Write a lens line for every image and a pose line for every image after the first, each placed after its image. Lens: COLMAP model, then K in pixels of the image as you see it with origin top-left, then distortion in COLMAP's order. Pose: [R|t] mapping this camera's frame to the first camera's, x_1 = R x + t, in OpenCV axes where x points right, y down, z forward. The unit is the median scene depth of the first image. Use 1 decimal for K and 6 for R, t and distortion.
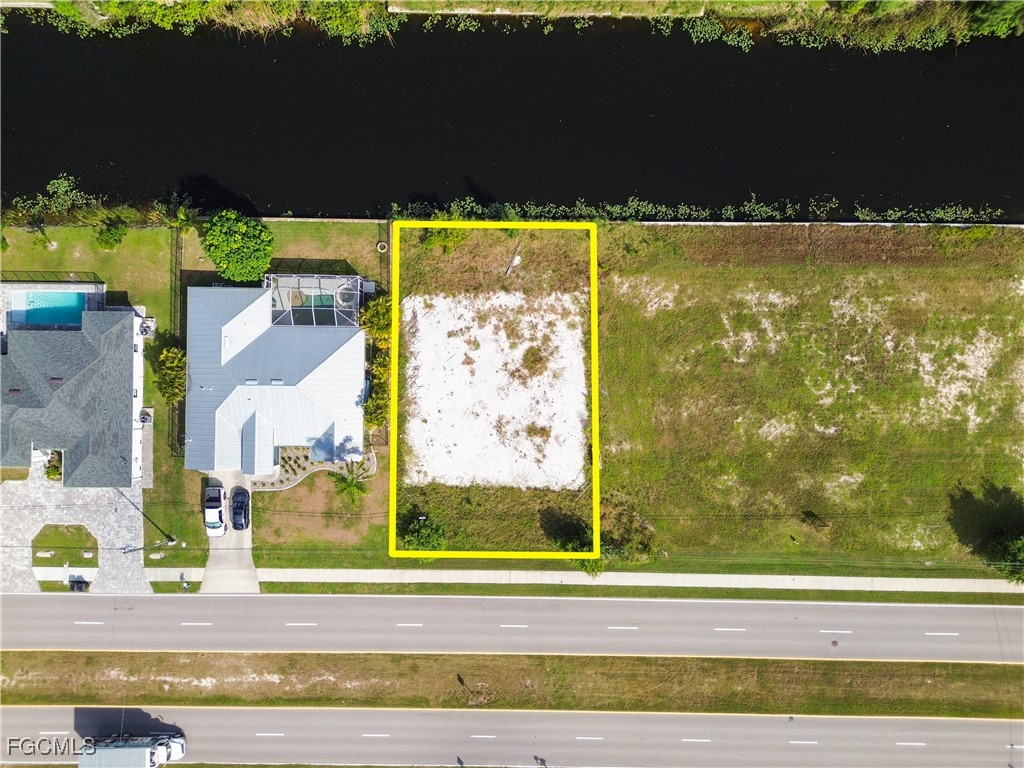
lens RADIAL K [[724.2, 0, 514.3], [0, 724.2, 381.7], [0, 0, 1]] dist [0.080862, -0.087763]
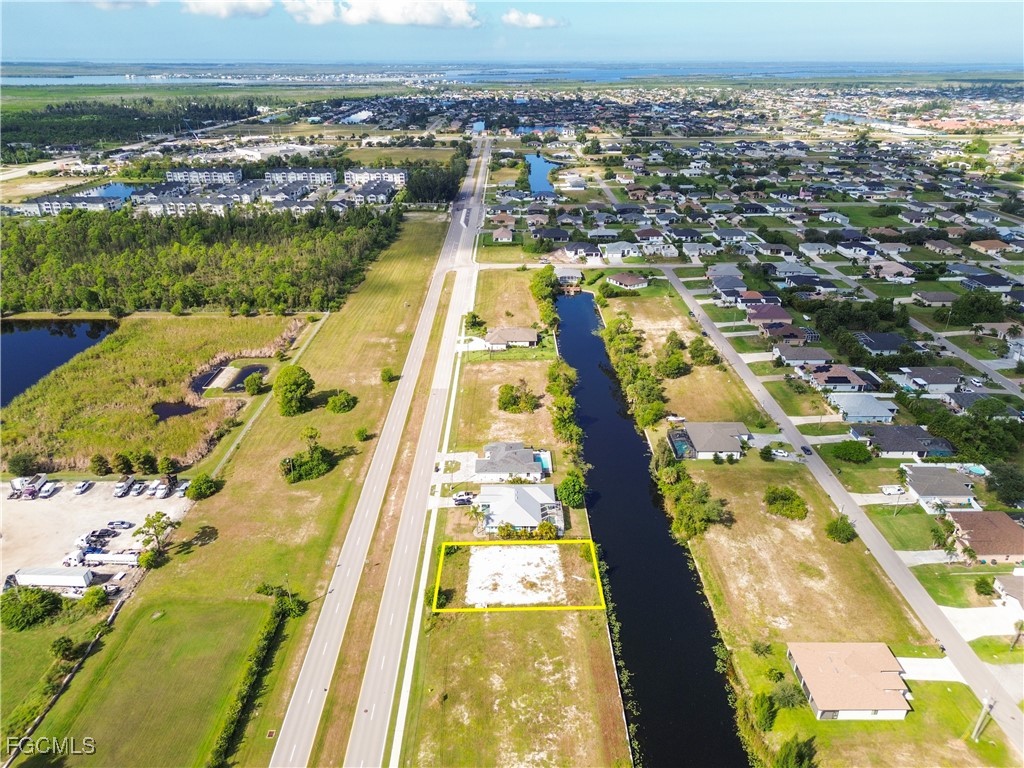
lens RADIAL K [[724.2, 0, 514.3], [0, 724.2, 381.7], [0, 0, 1]] dist [0.080862, -0.087763]
pose [[0.023525, 0.408581, -0.912419, 1.627558], [-0.999677, 0.018356, -0.017555, 0.041002], [0.009575, 0.912537, 0.408881, -0.331423]]
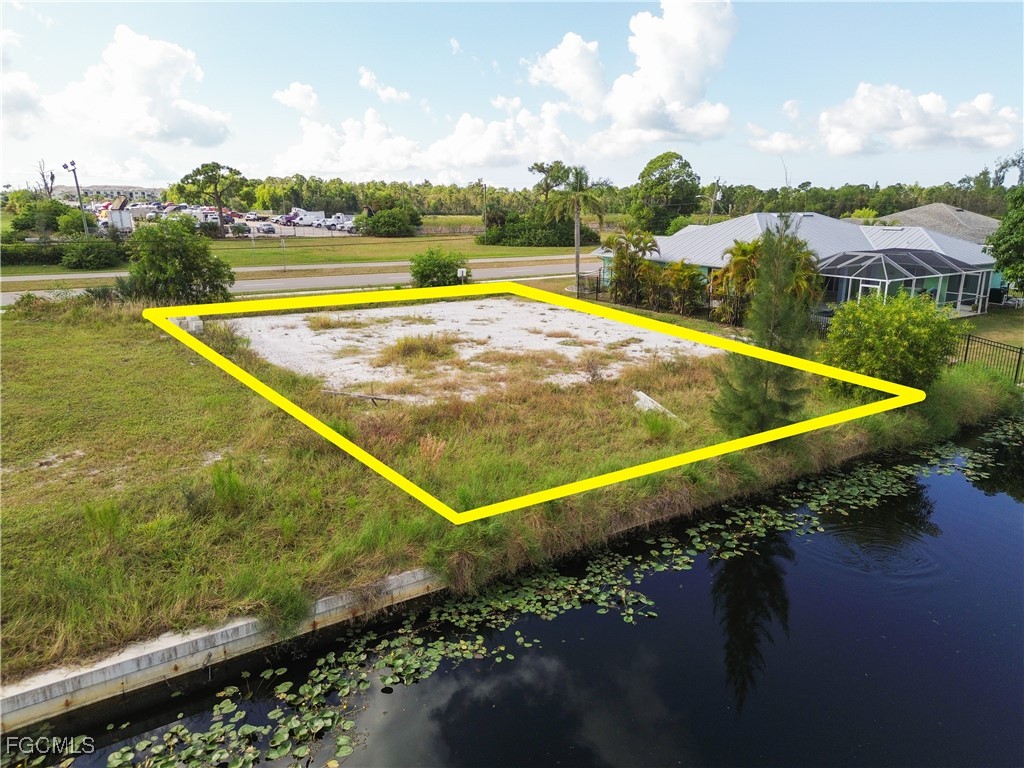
lens RADIAL K [[724.2, 0, 514.3], [0, 724.2, 381.7], [0, 0, 1]] dist [0.080862, -0.087763]
pose [[-0.819846, 0.135361, -0.556354, 0.199965], [-0.572580, -0.190279, 0.797462, -0.362818], [0.002083, 0.972354, 0.233504, 0.927069]]
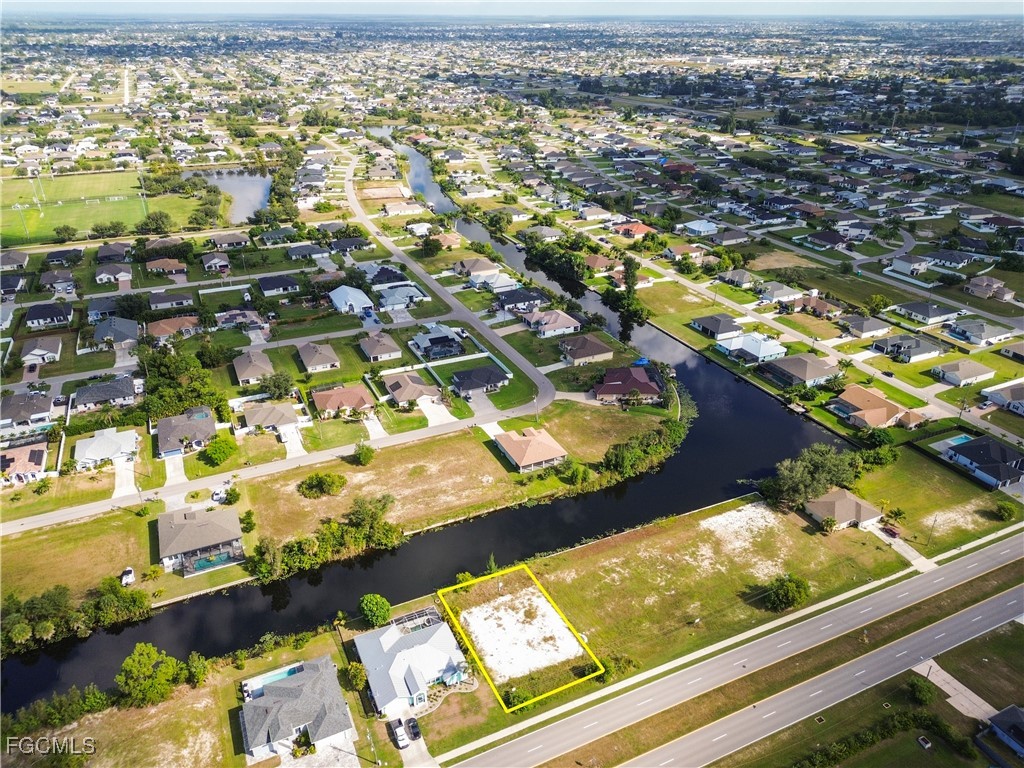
lens RADIAL K [[724.2, 0, 514.3], [0, 724.2, 381.7], [0, 0, 1]] dist [0.080862, -0.087763]
pose [[0.900561, -0.190754, 0.390645, -0.666474], [0.434585, 0.418252, -0.797622, 1.272412], [-0.011239, 0.888075, 0.459560, -0.475343]]
